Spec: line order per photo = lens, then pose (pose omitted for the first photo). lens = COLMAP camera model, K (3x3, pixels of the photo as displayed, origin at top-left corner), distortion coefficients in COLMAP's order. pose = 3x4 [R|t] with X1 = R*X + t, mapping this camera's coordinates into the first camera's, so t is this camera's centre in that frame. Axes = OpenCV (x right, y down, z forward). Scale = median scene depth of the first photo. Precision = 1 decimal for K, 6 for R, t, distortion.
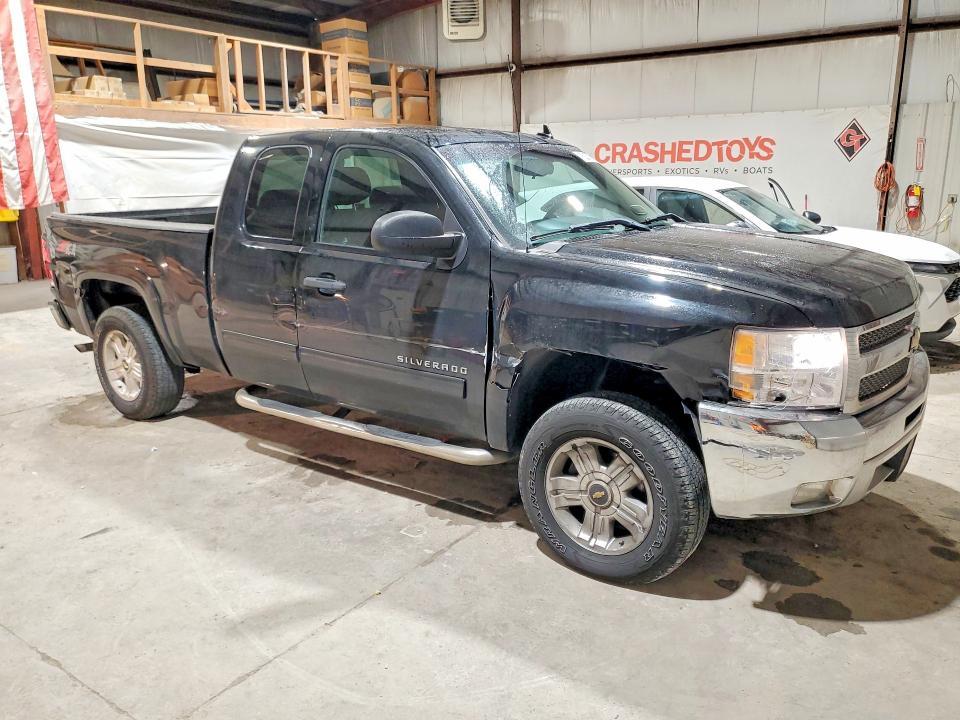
lens RADIAL K [[755.2, 0, 480.0], [0, 755.2, 360.0], [0, 0, 1]] dist [0.010593, 0.002642]
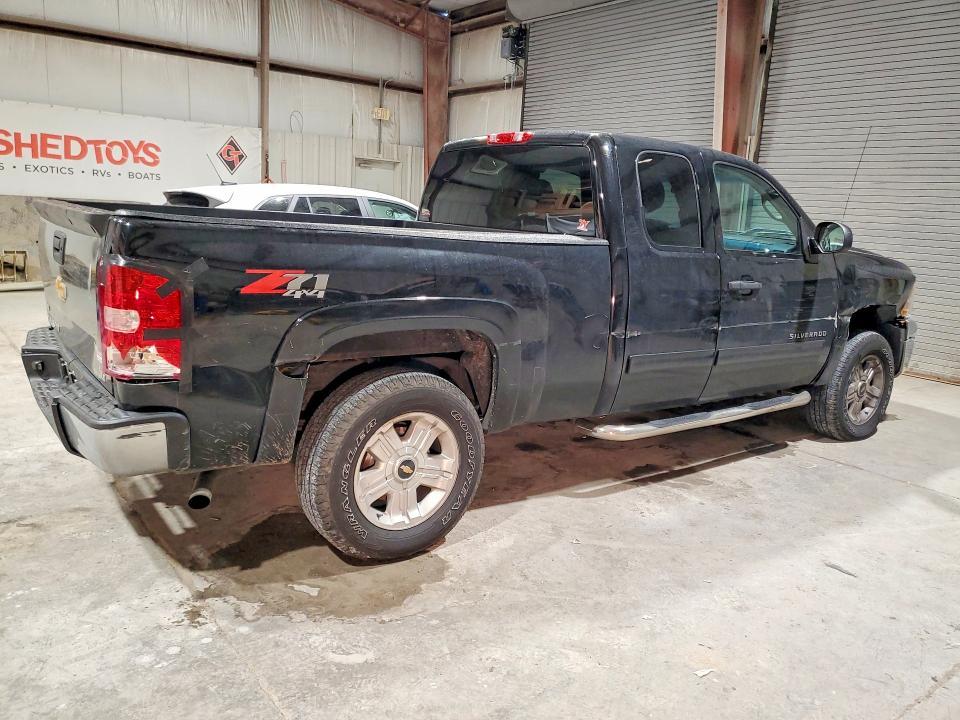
lens RADIAL K [[755.2, 0, 480.0], [0, 755.2, 360.0], [0, 0, 1]] dist [0.010593, 0.002642]
pose [[0.295191, -0.162752, 0.941474, -1.146565], [0.173899, 0.978078, 0.114555, -0.156164], [-0.939479, 0.129905, 0.317022, 0.859338]]
